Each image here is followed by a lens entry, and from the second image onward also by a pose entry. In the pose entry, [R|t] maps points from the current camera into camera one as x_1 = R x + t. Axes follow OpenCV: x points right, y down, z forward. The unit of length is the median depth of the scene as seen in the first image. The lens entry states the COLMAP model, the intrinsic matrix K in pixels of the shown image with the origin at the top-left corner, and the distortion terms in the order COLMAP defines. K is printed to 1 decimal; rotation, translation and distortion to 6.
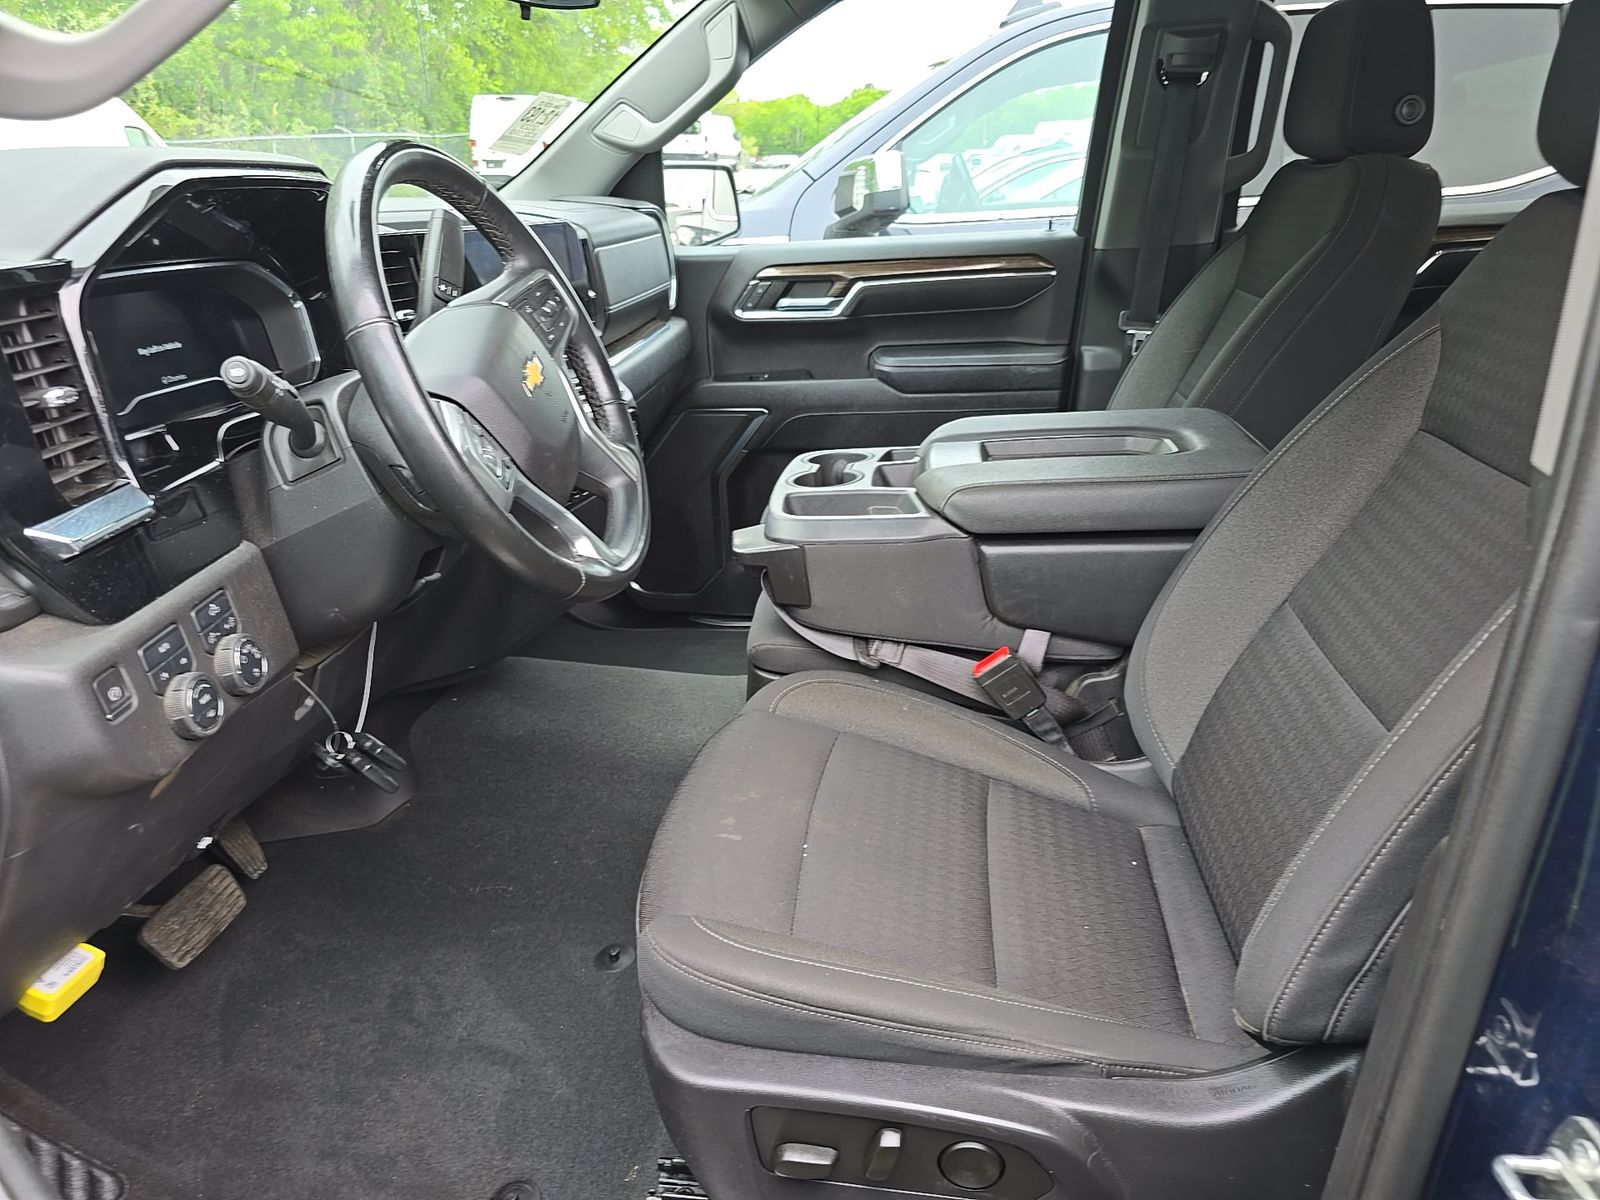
lens RADIAL K [[1108.3, 0, 773.7], [0, 1108.3, 641.3], [0, 0, 1]] dist [0.037433, -0.033786]
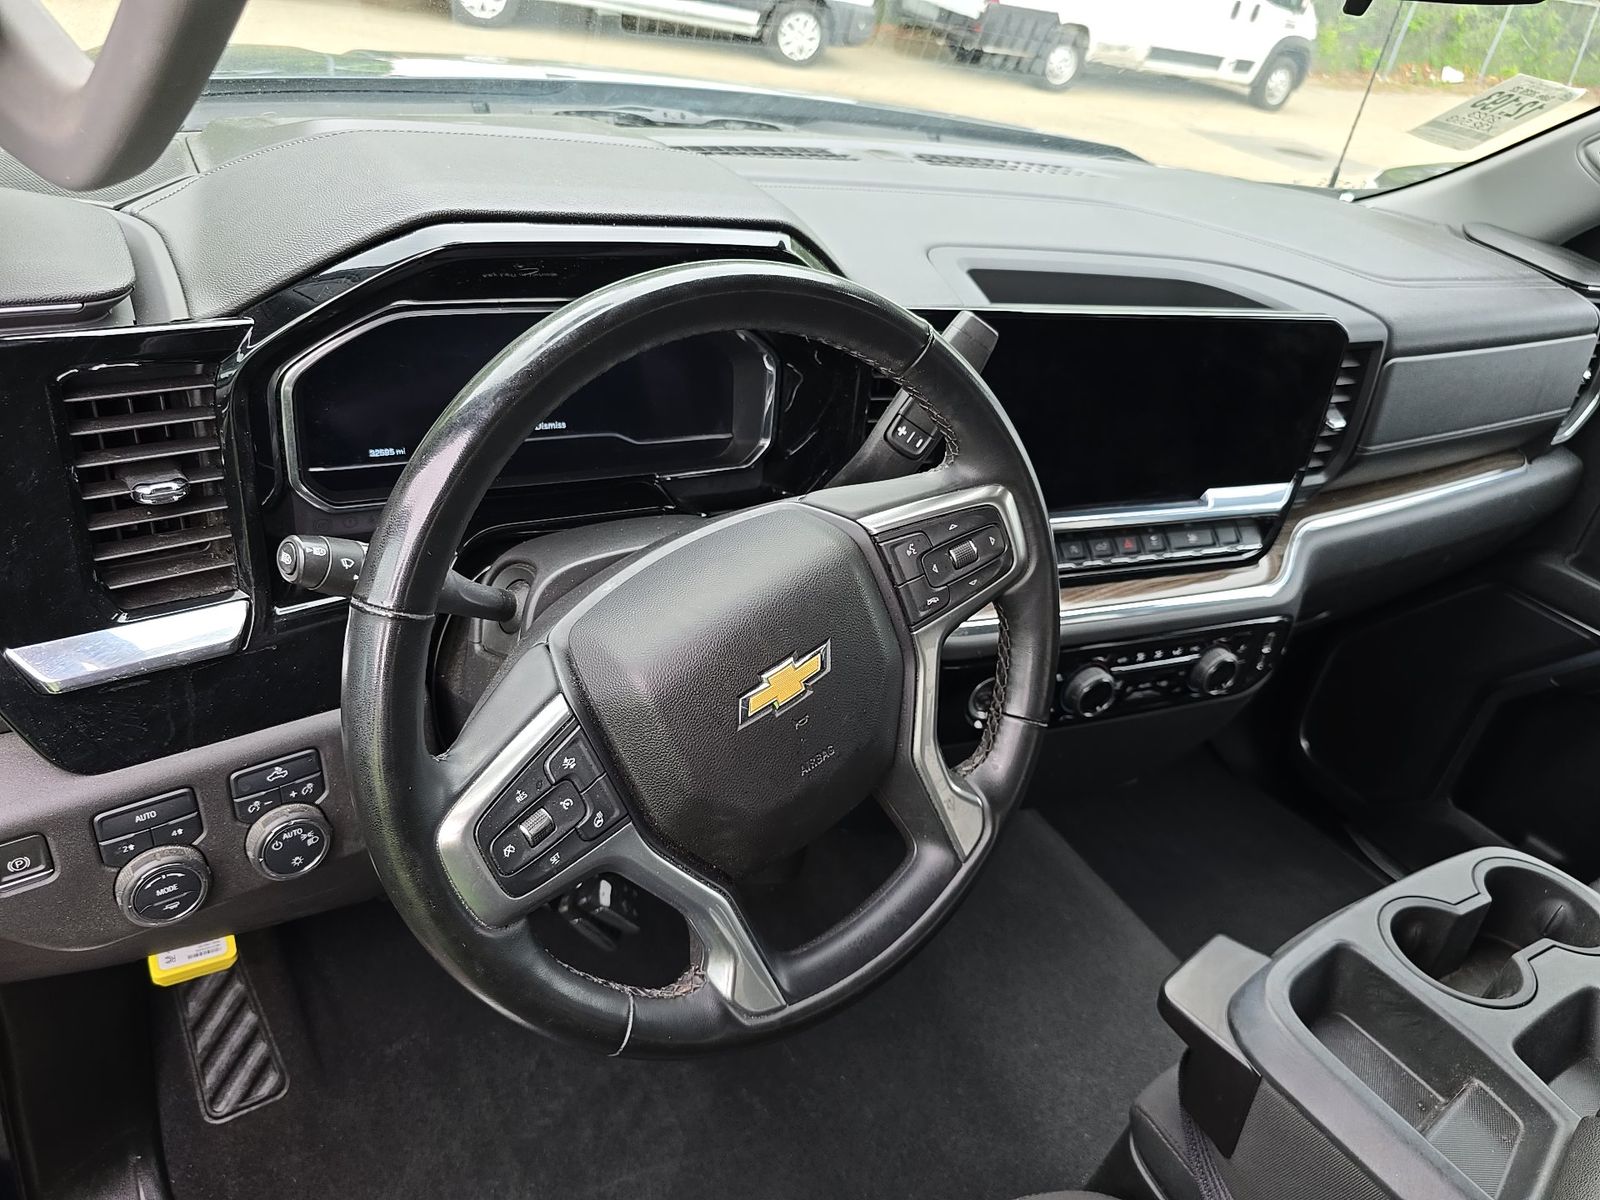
lens RADIAL K [[1108.3, 0, 790.1], [0, 1108.3, 612.8], [0, 0, 1]] dist [0.037433, -0.033786]
pose [[0.631484, 0.502694, -0.590361, 0.055707], [-0.433522, 0.860150, 0.268701, -0.201810], [0.642874, 0.086254, 0.761100, 0.252554]]
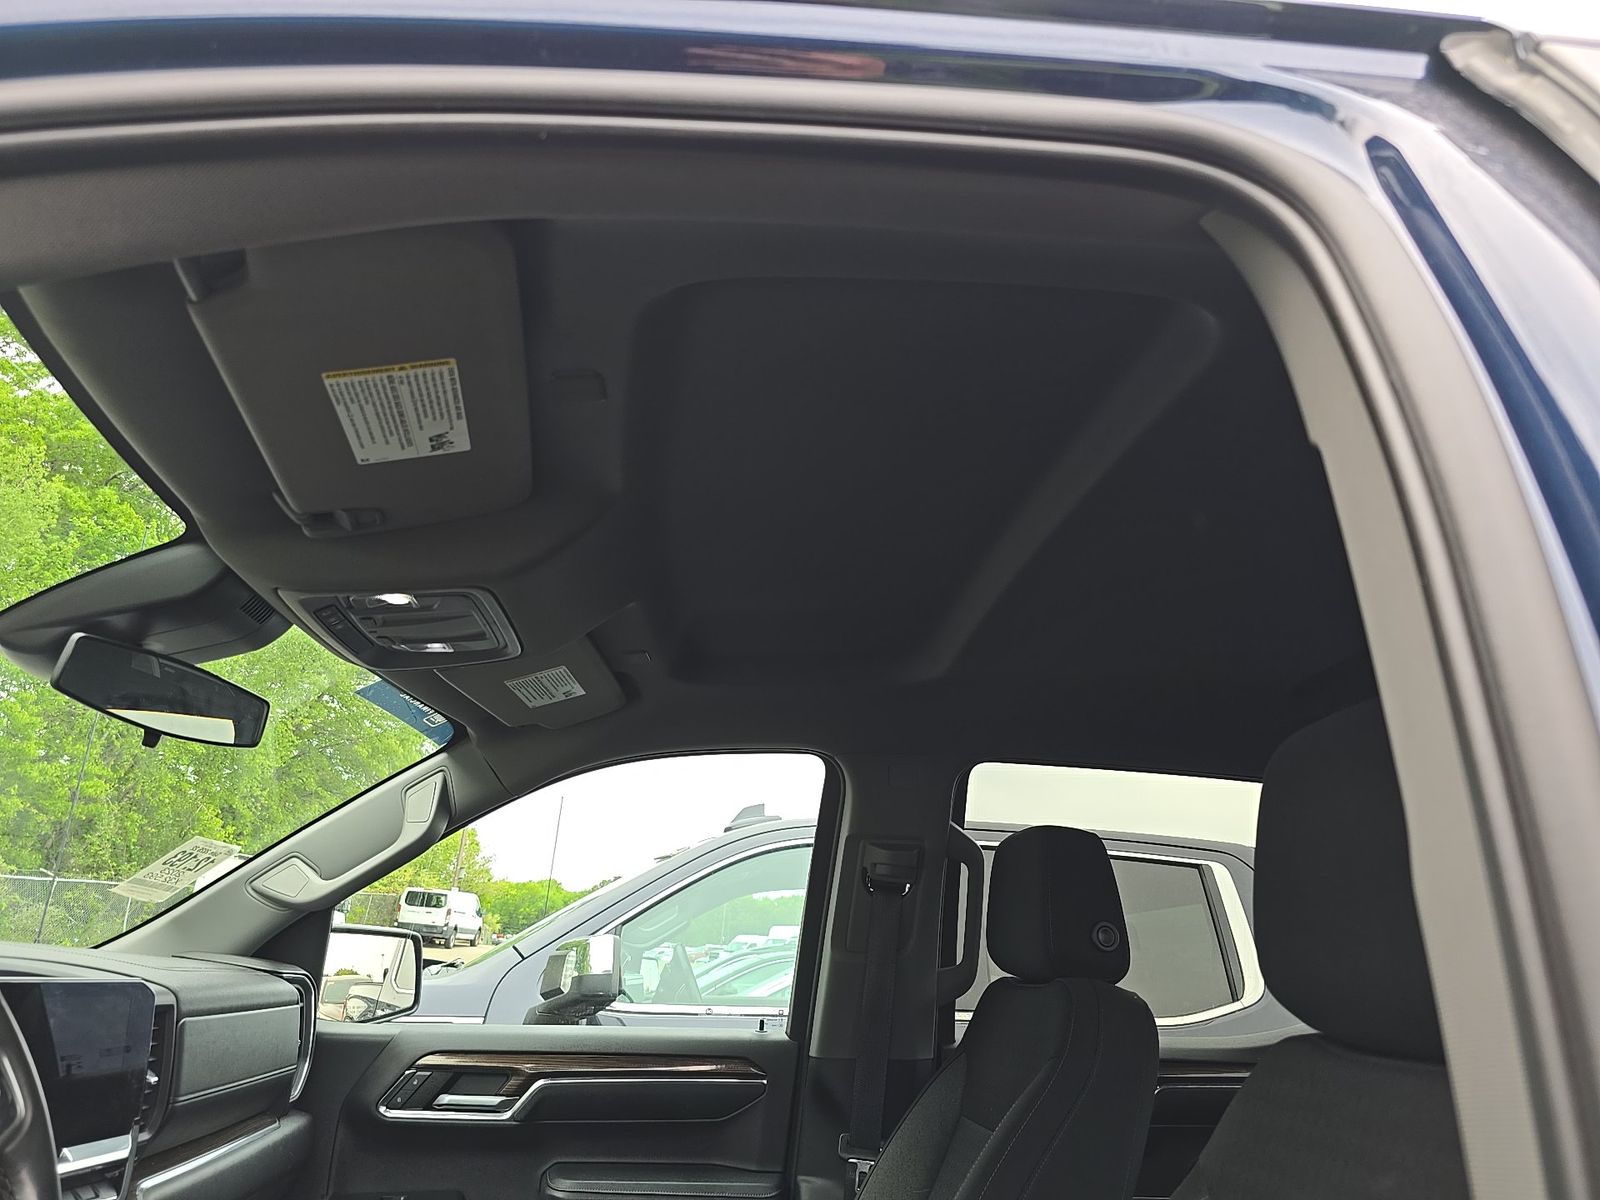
lens RADIAL K [[1108.3, 0, 804.0], [0, 1108.3, 592.3], [0, 0, 1]] dist [0.037433, -0.033786]
pose [[0.969337, 0.145492, 0.198036, 0.049707], [0.021218, 0.753327, -0.657304, -0.042824], [-0.244818, 0.641351, 0.727140, 0.107785]]
